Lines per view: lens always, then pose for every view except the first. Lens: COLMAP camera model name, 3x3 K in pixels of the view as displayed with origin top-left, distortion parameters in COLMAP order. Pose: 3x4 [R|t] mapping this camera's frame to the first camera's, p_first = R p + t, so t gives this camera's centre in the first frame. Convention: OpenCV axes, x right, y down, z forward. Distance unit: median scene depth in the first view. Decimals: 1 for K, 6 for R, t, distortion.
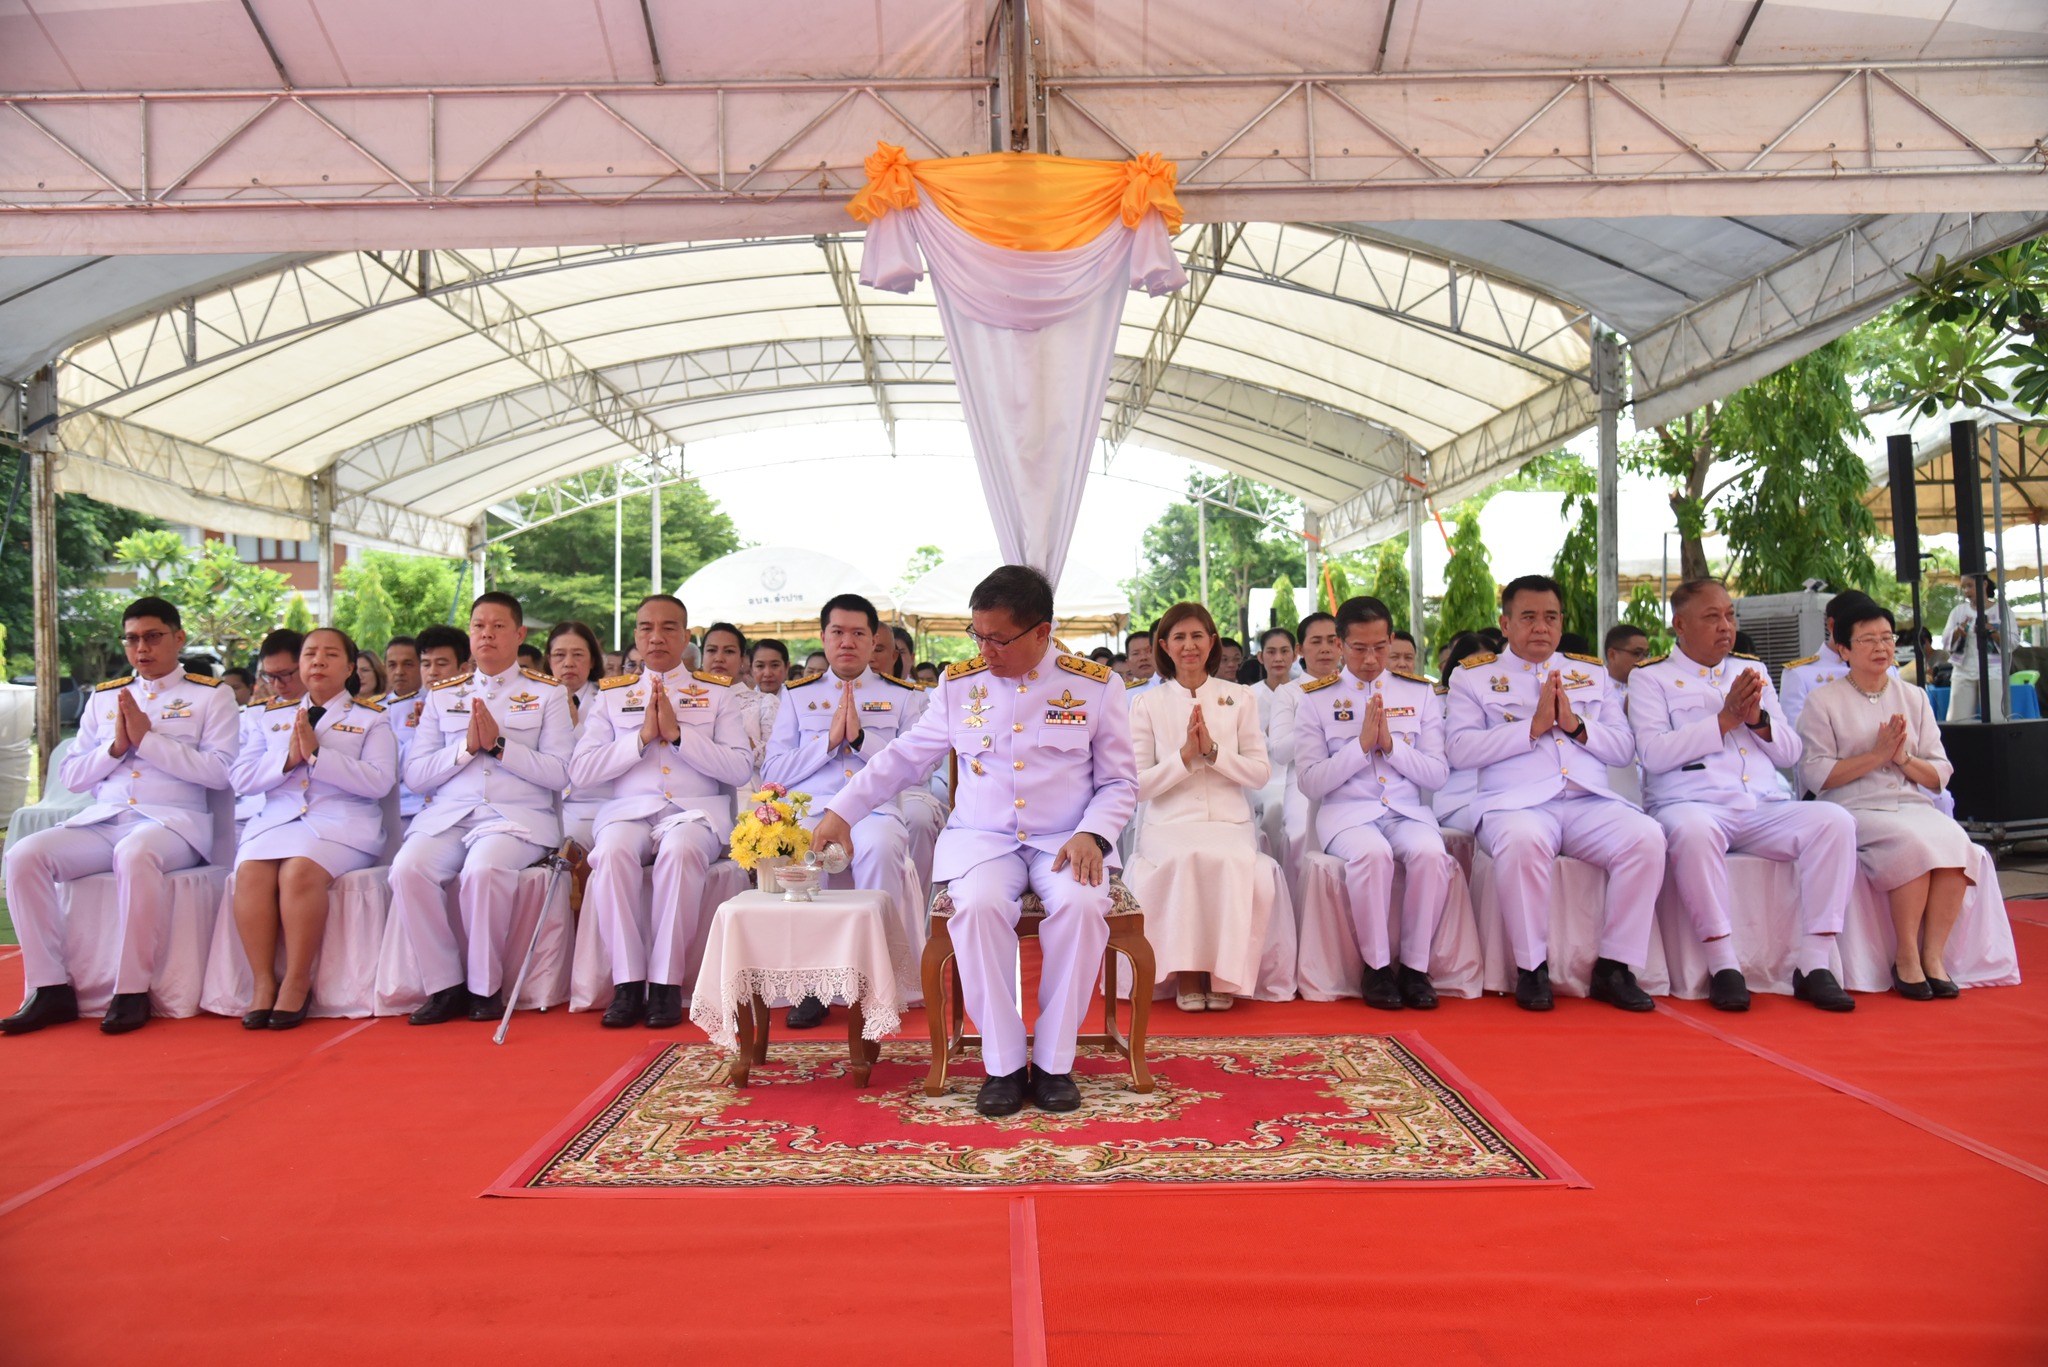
lens RADIAL K [[1837.5, 0, 842.0], [0, 1837.5, 670.6], [0, 0, 1]] dist [-0.030488, 0.001241]
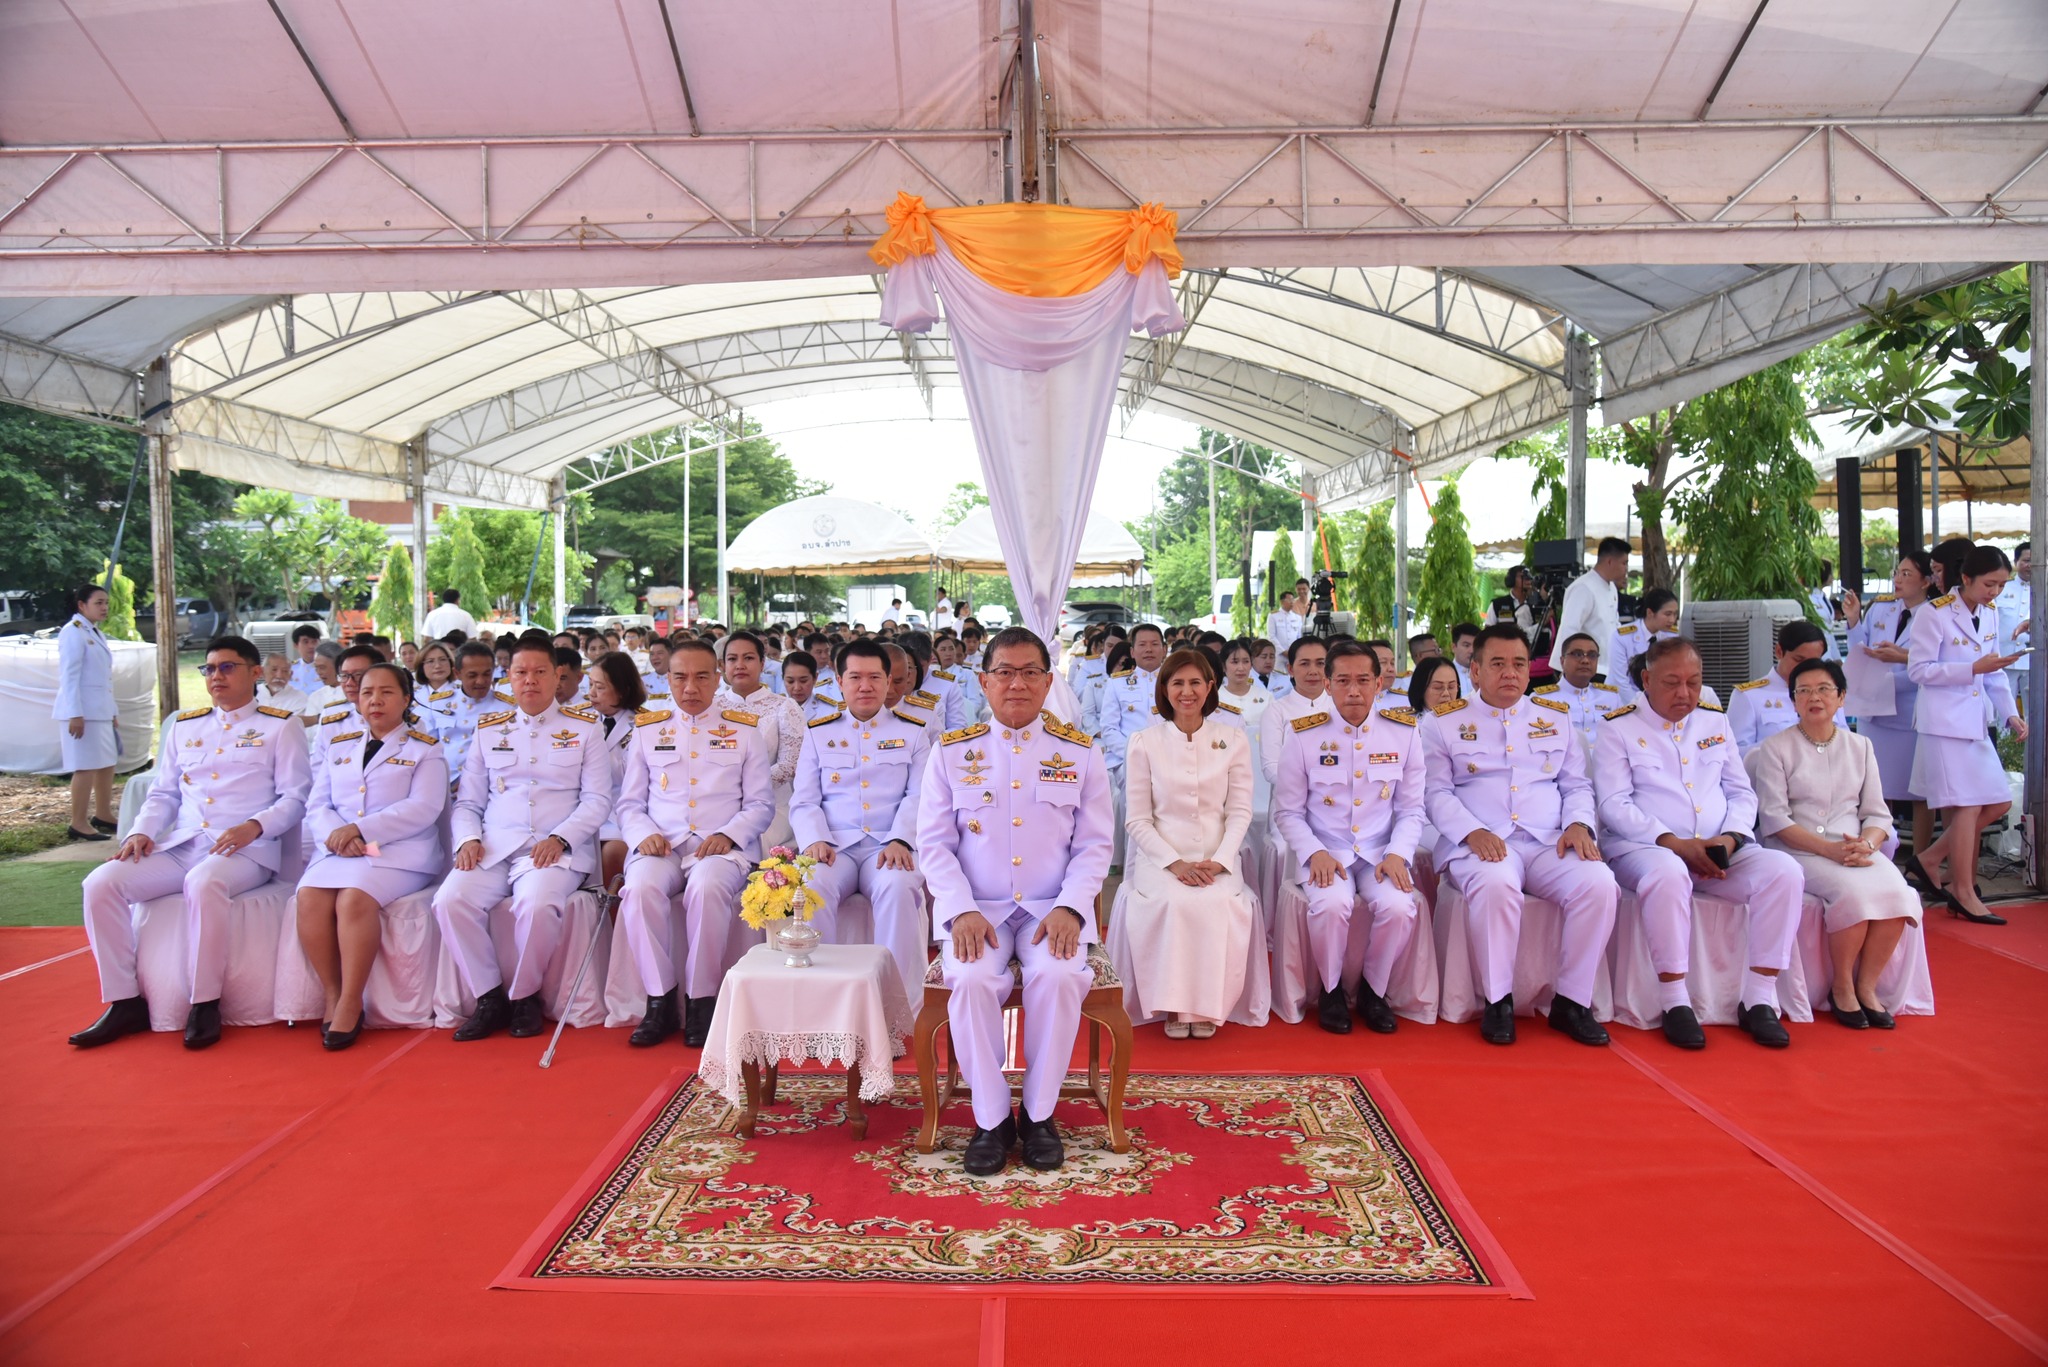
lens RADIAL K [[1627.9, 0, 862.0], [0, 1627.9, 673.6], [0, 0, 1]] dist [-0.043032, 0.007477]
pose [[0.999819, 0.004631, -0.018475, 0.016950], [-0.003588, 0.998419, 0.056094, -0.059028], [0.018705, -0.056018, 0.998255, 0.037087]]
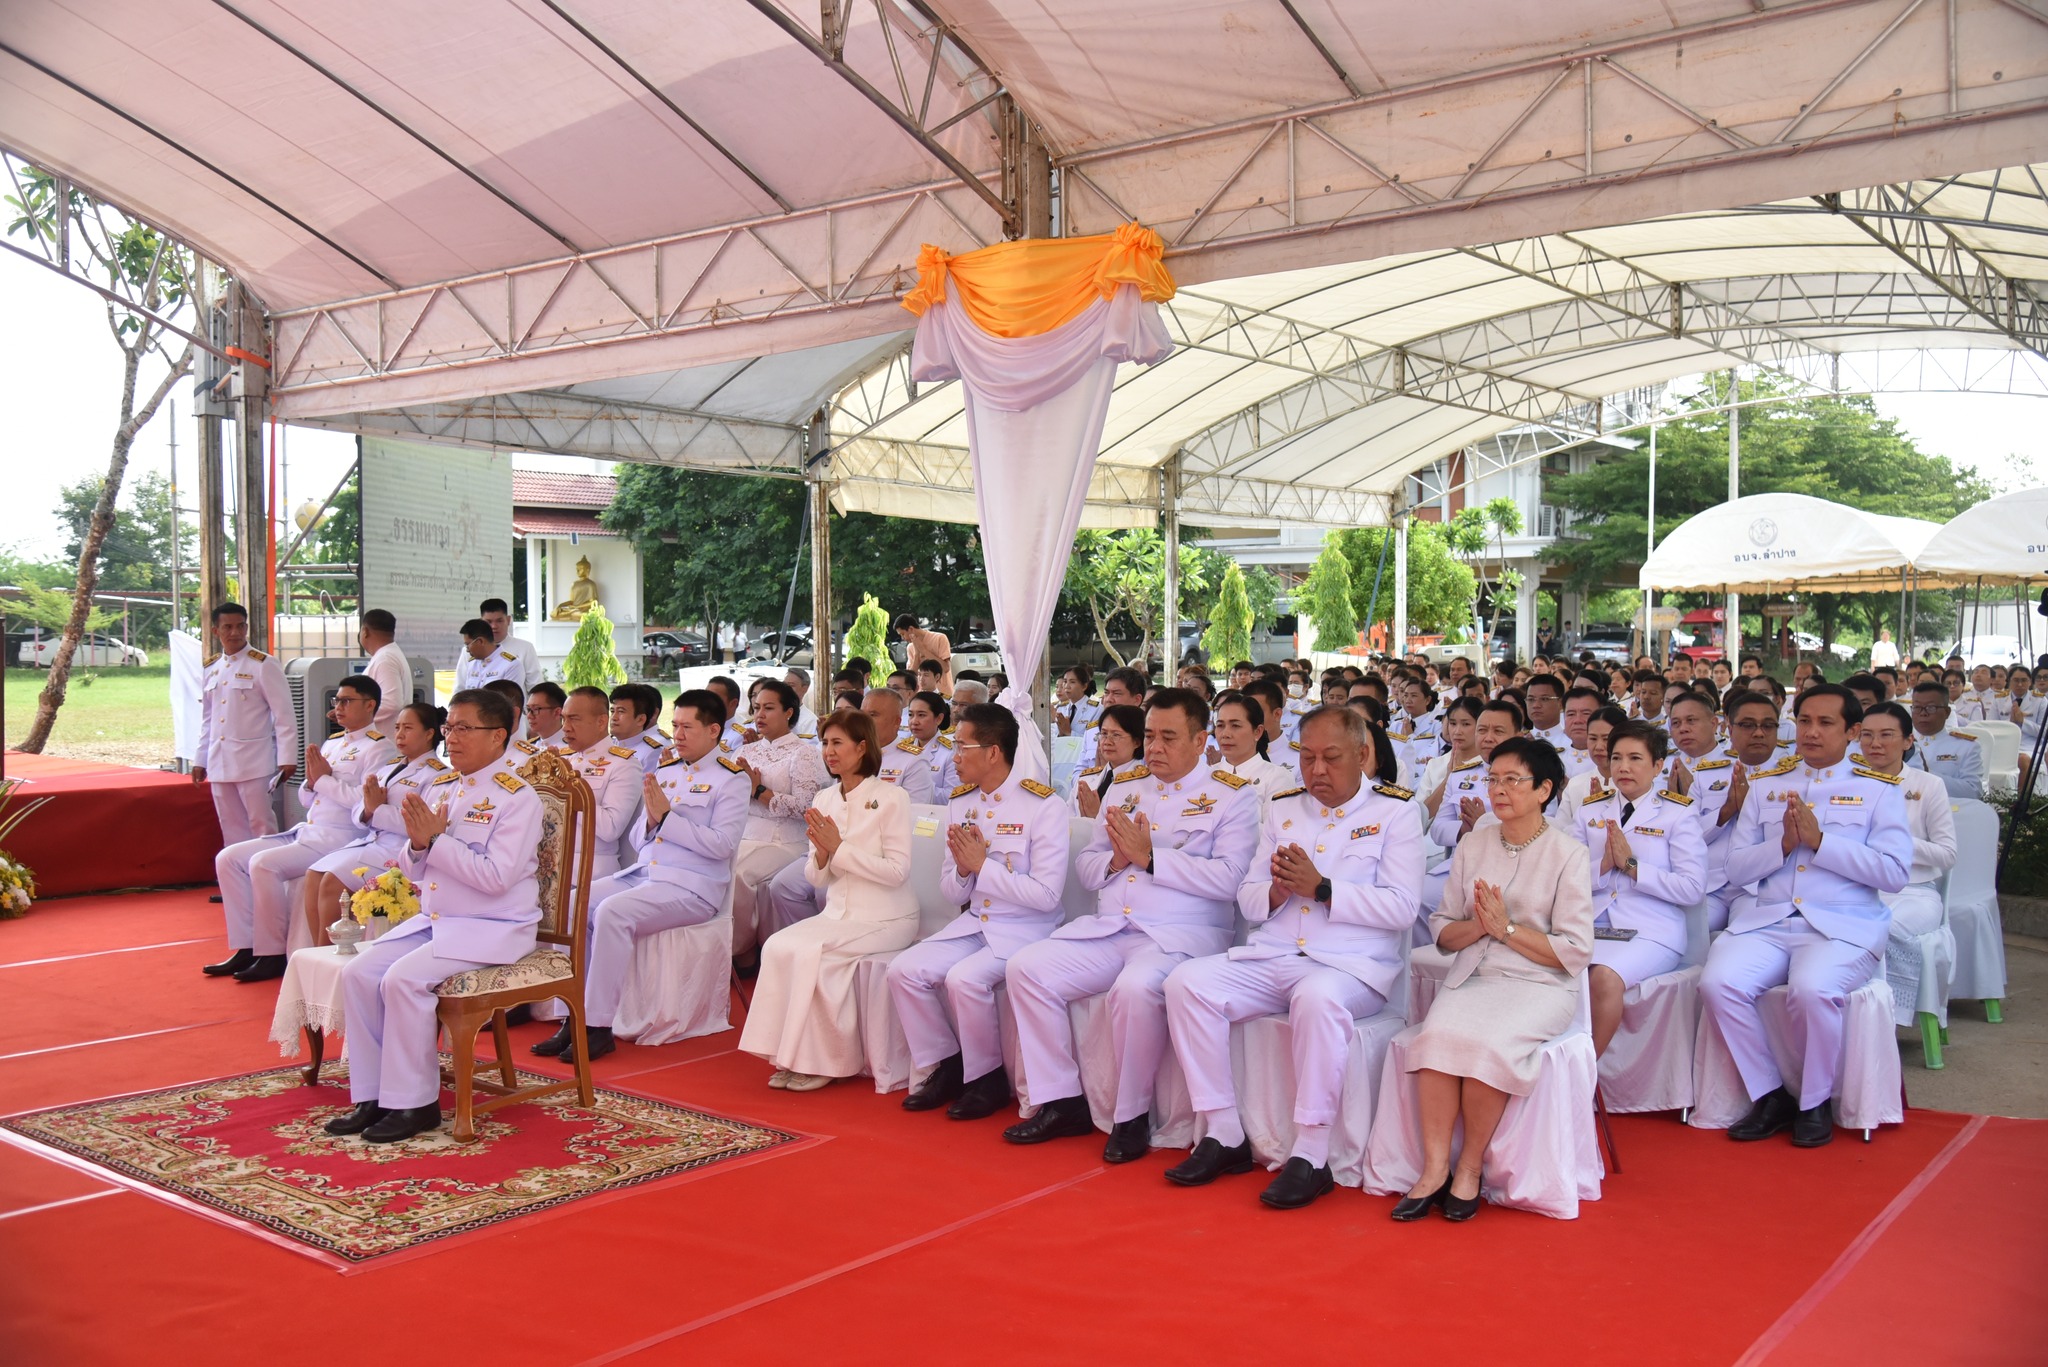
lens RADIAL K [[1837.5, 0, 842.0], [0, 1837.5, 670.6], [0, 0, 1]] dist [-0.030488, 0.001241]
pose [[0.772932, 0.017818, -0.634238, 0.659602], [0.008629, 0.999218, 0.038587, -0.077702], [0.634430, -0.035298, 0.772174, 0.123425]]
